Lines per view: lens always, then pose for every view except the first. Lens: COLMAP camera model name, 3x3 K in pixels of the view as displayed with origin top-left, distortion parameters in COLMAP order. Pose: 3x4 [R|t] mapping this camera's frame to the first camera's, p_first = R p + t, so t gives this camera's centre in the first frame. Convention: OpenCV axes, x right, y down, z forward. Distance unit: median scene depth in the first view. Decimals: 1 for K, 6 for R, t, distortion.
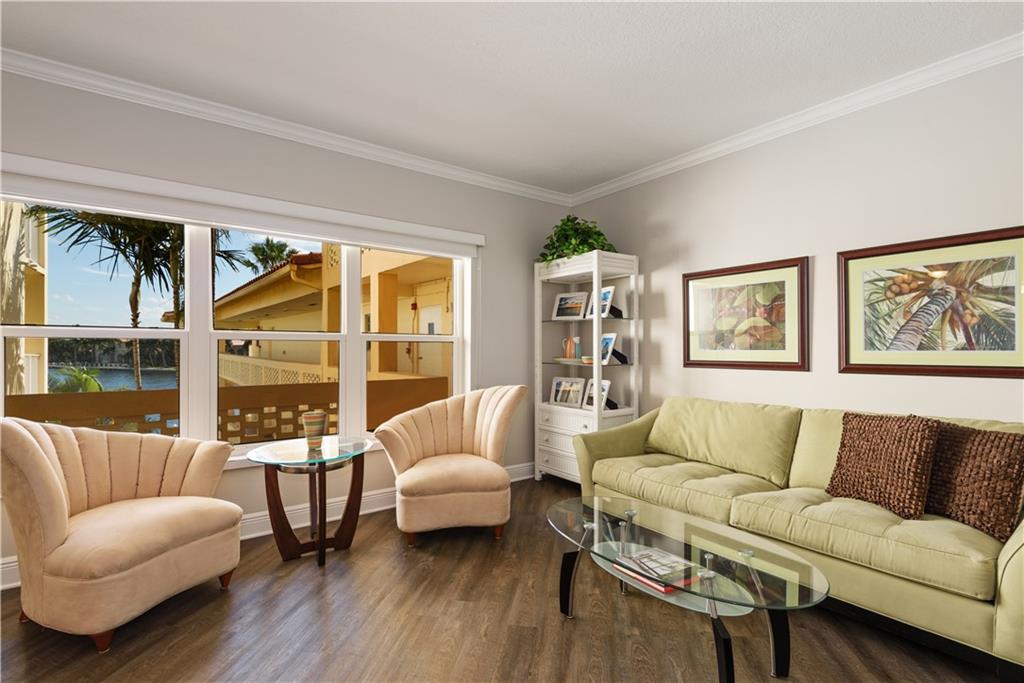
lens RADIAL K [[475.4, 0, 514.9], [0, 475.4, 352.6], [0, 0, 1]] dist [-0.000395, -0.007741]
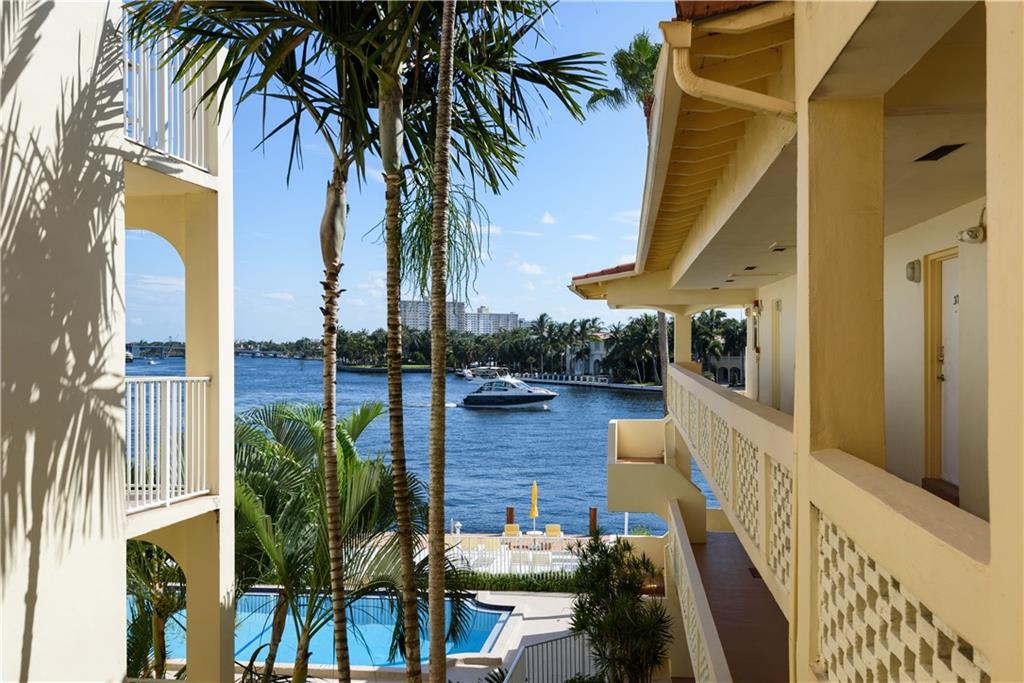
lens RADIAL K [[992.6, 0, 510.9], [0, 992.6, 362.0], [0, 0, 1]] dist [0.074228, 0.001232]
pose [[0.696640, 0.004863, -0.717404, -0.417266], [-0.001241, 0.999984, 0.005574, -0.038000], [0.717420, -0.002993, 0.696635, 1.537928]]
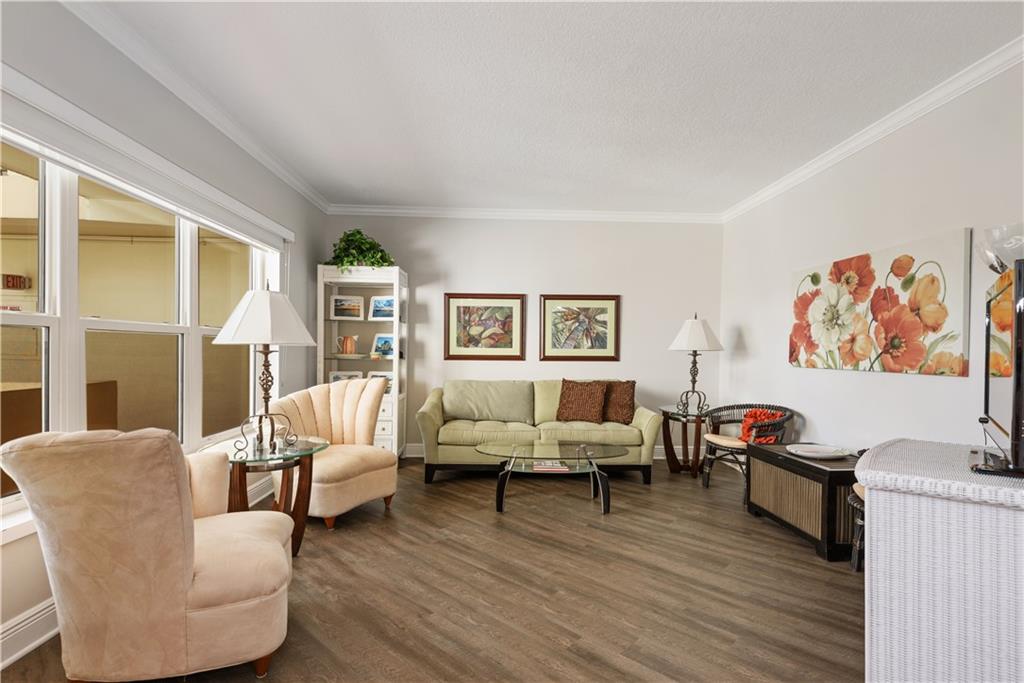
lens RADIAL K [[512.8, 0, 507.6], [0, 512.8, 357.2], [0, 0, 1]] dist [0.001691, 0.000489]
pose [[0.551003, -0.009054, 0.834454, -0.720634], [-0.003305, 0.999910, 0.013032, 0.002443], [-0.834497, -0.009938, 0.550923, 0.016065]]
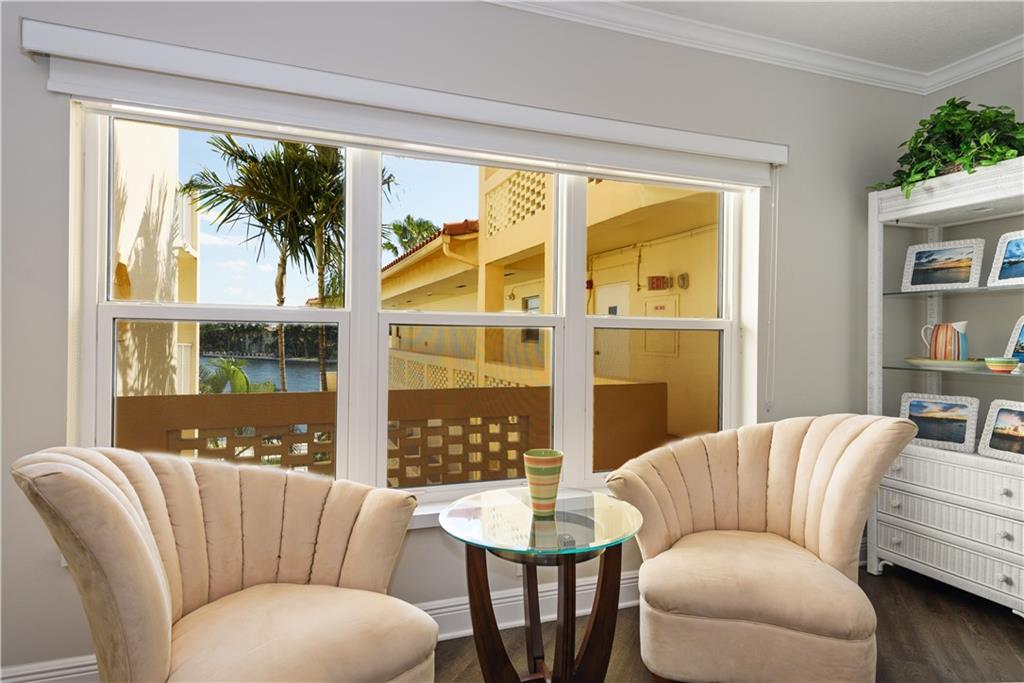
lens RADIAL K [[586.3, 0, 512.0], [0, 586.3, 341.5], [0, 0, 1]] dist [0.000073, -0.001282]
pose [[0.955485, 0.007529, -0.294943, -0.168514], [-0.009479, 0.999942, -0.005181, -0.001289], [0.294887, 0.007746, 0.955501, 0.211963]]
